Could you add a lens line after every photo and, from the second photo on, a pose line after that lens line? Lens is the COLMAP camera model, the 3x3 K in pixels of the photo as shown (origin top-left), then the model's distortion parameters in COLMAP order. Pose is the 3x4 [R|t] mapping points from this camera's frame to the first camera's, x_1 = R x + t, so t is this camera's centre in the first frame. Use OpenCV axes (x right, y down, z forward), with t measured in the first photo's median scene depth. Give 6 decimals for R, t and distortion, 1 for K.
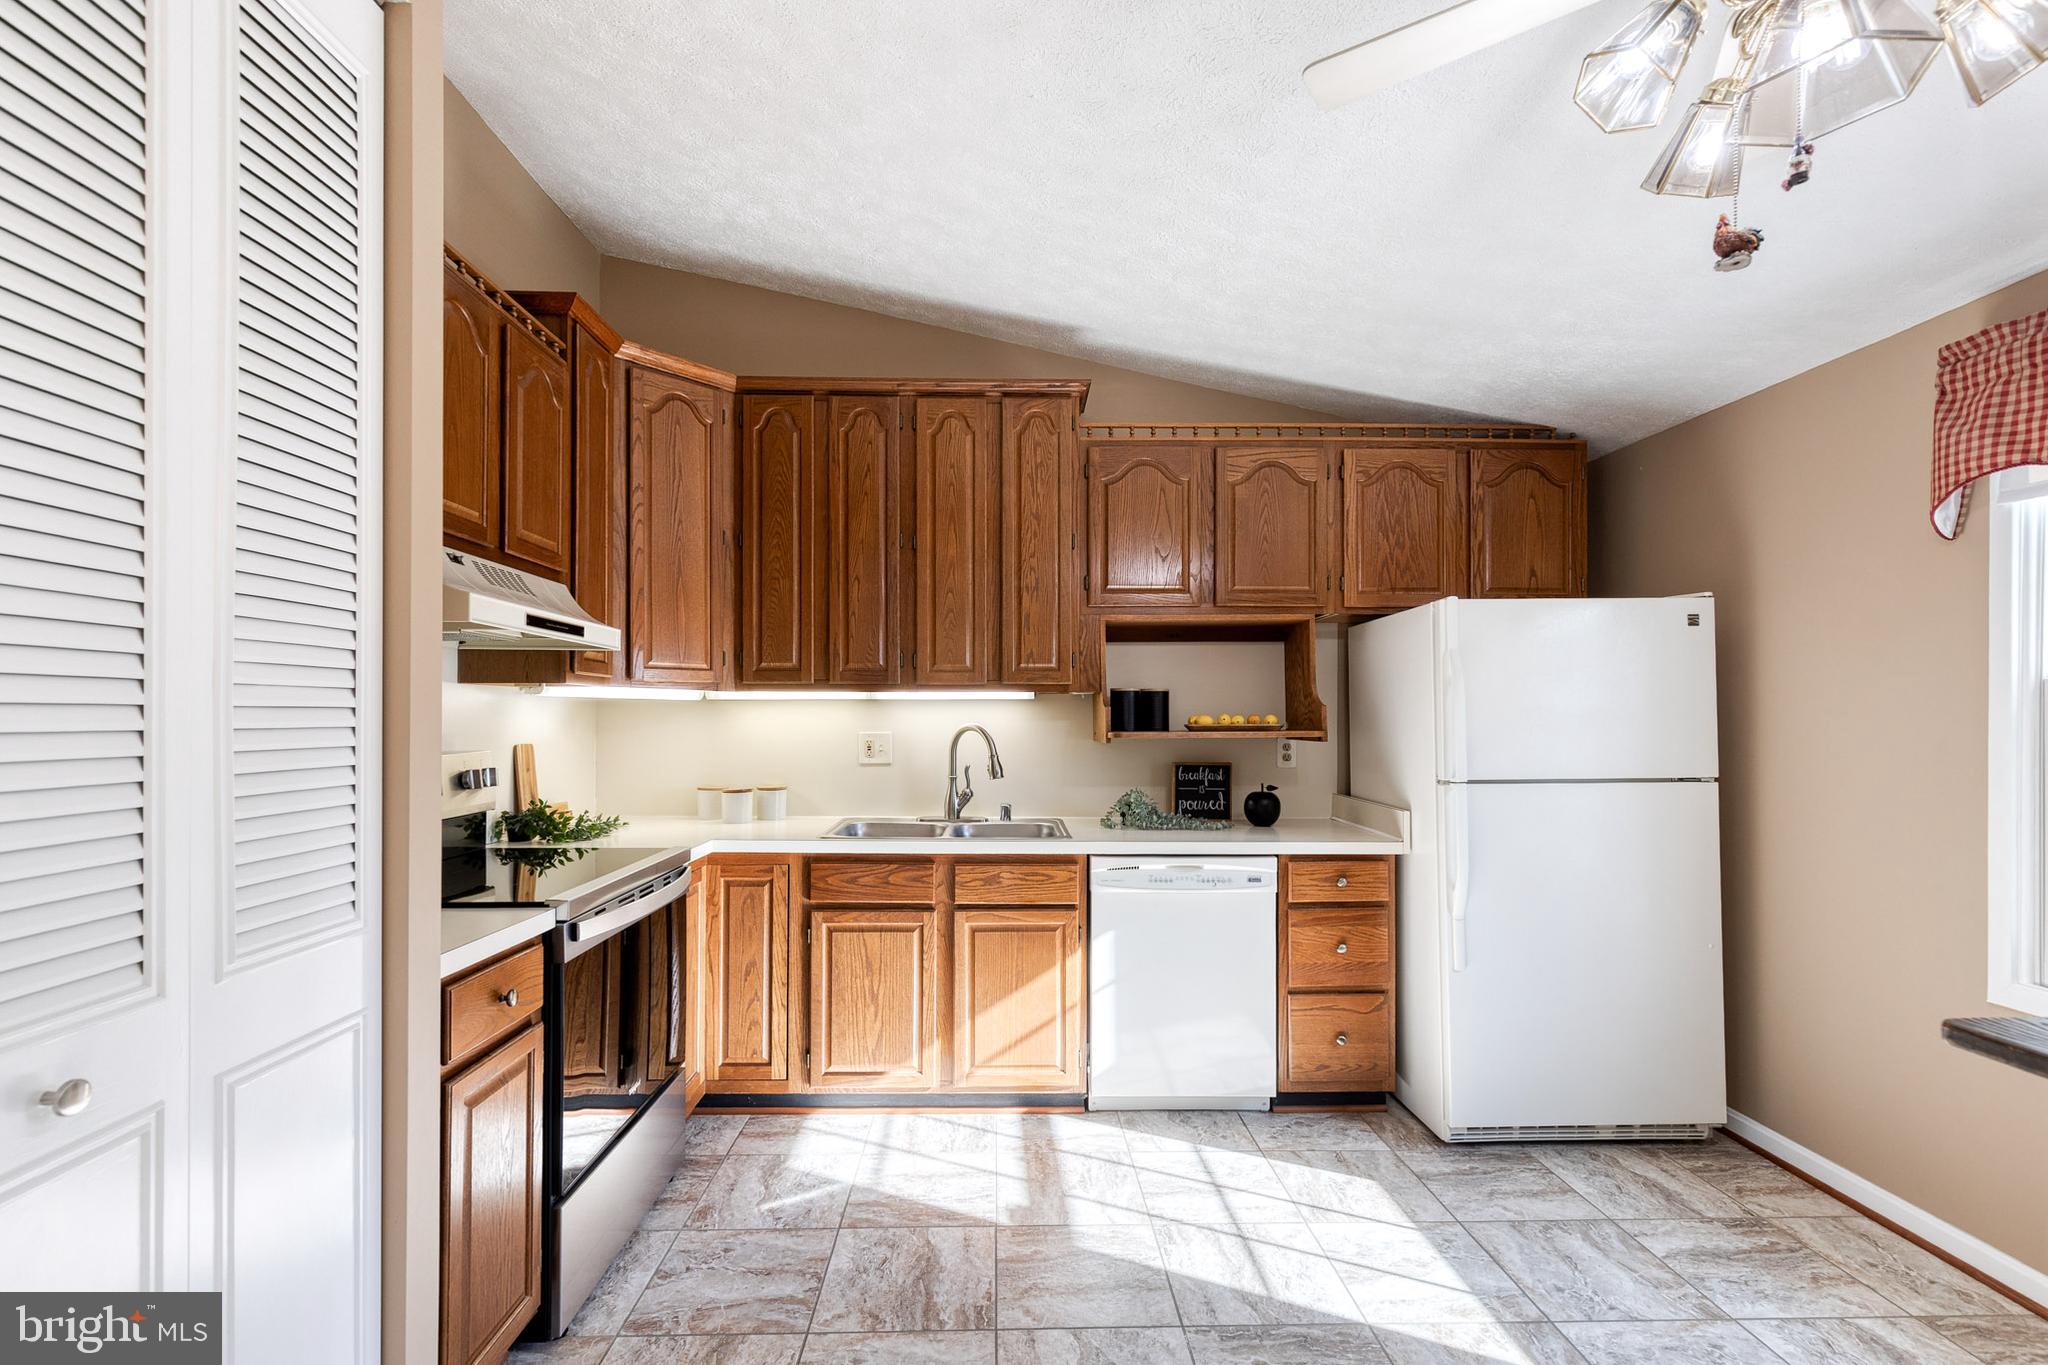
lens RADIAL K [[920.0, 0, 1018.9], [0, 920.0, 710.0], [0, 0, 1]] dist [0.002766, -0.001299]
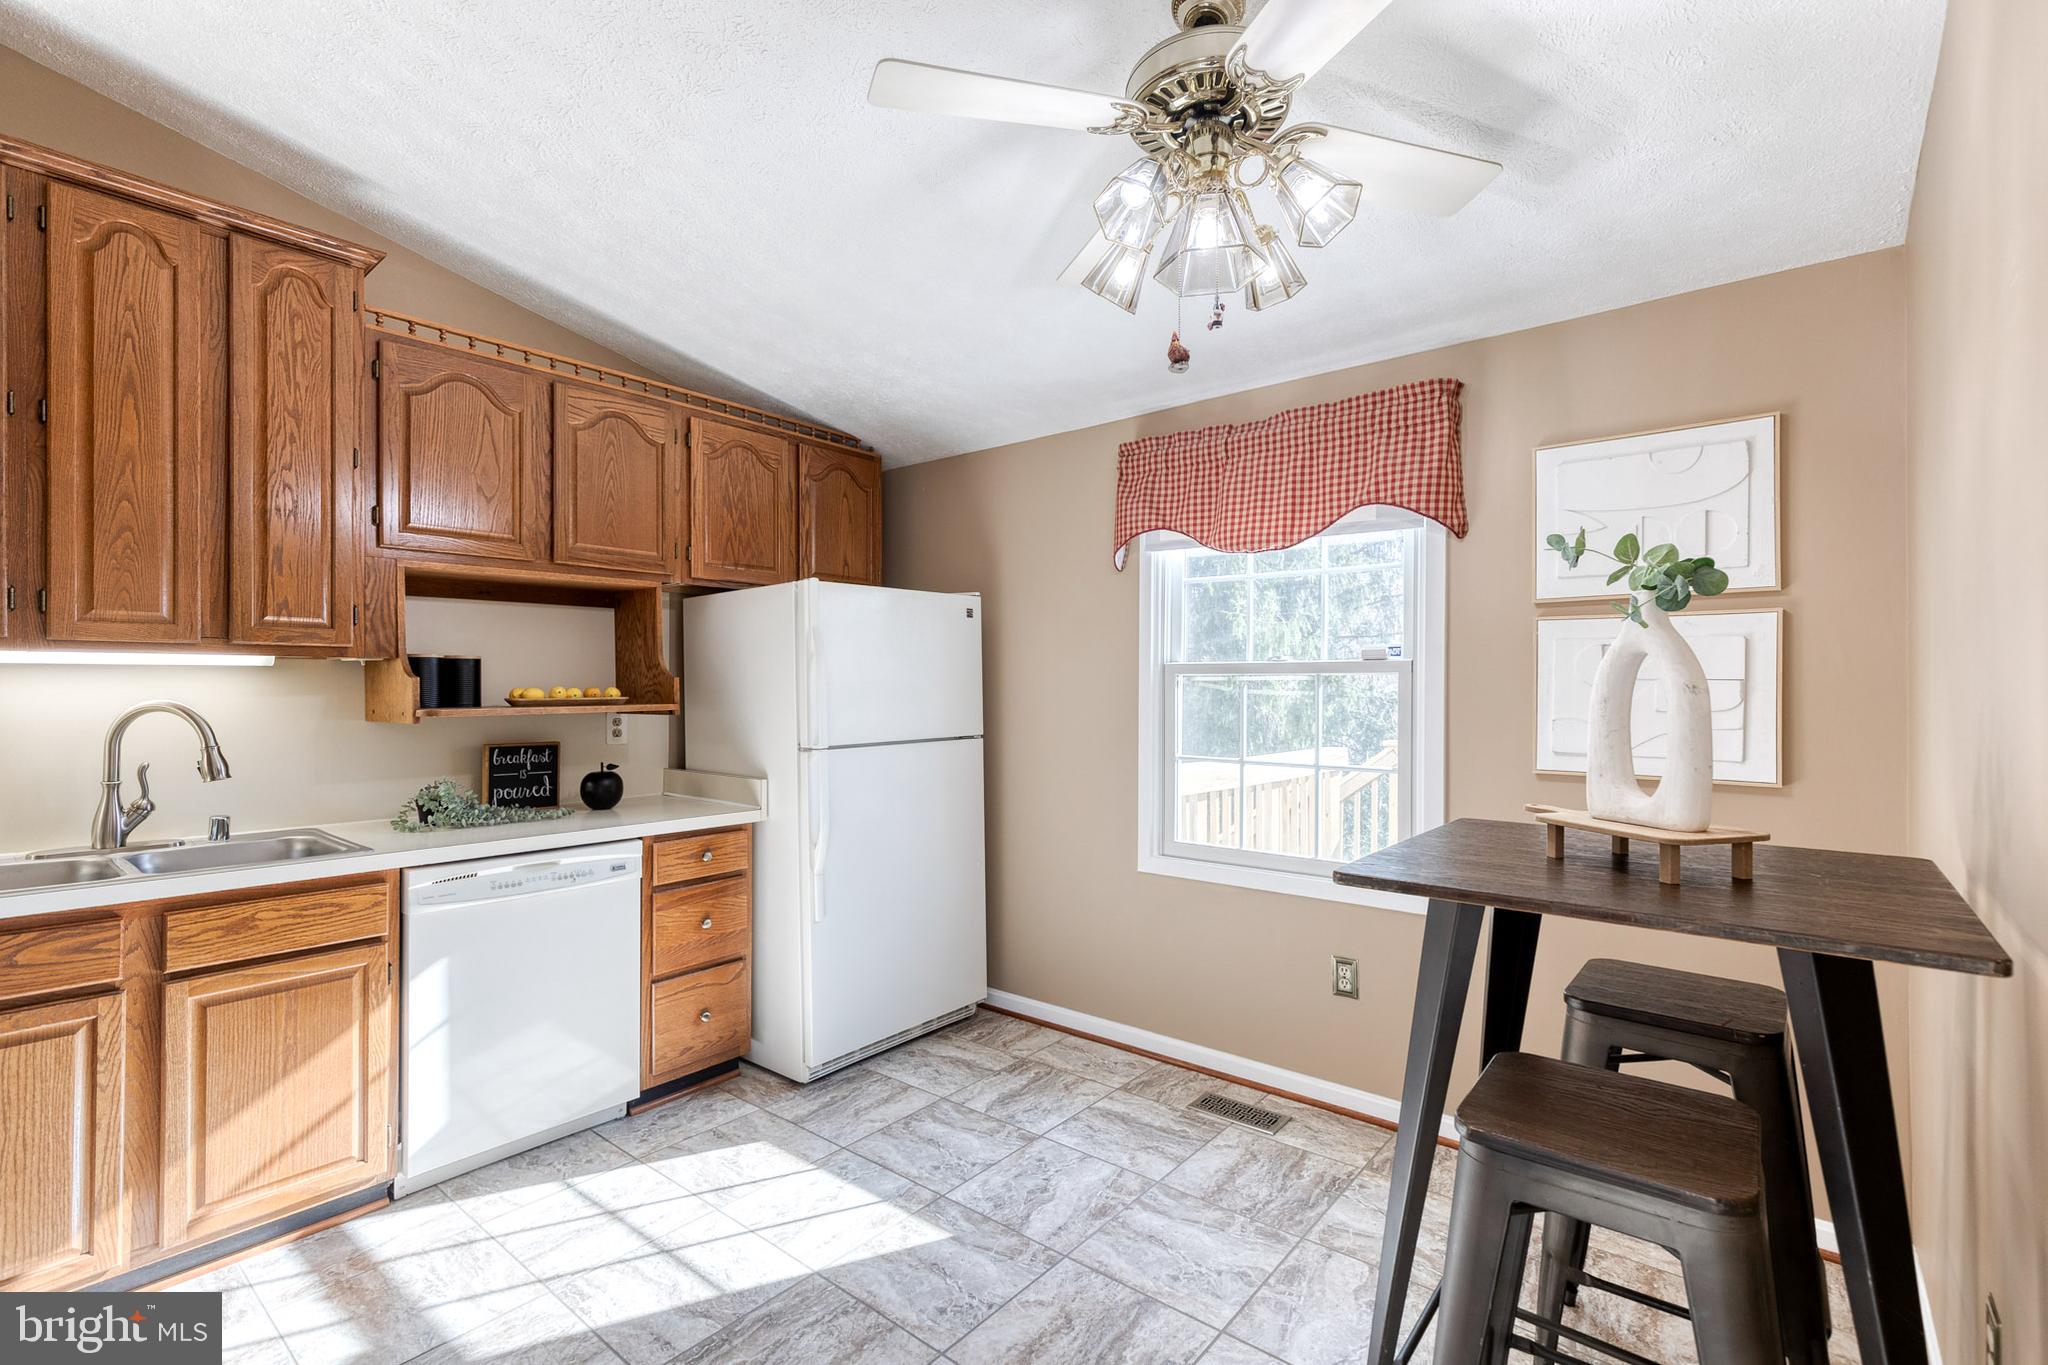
lens RADIAL K [[911.4, 0, 1040.4], [0, 911.4, 684.6], [0, 0, 1]] dist [0.002979, 0.000389]
pose [[0.648912, 0.000846, 0.760863, -0.161017], [-0.002552, 0.999996, 0.001065, 0.000494], [-0.760859, -0.002633, 0.648912, 0.092864]]
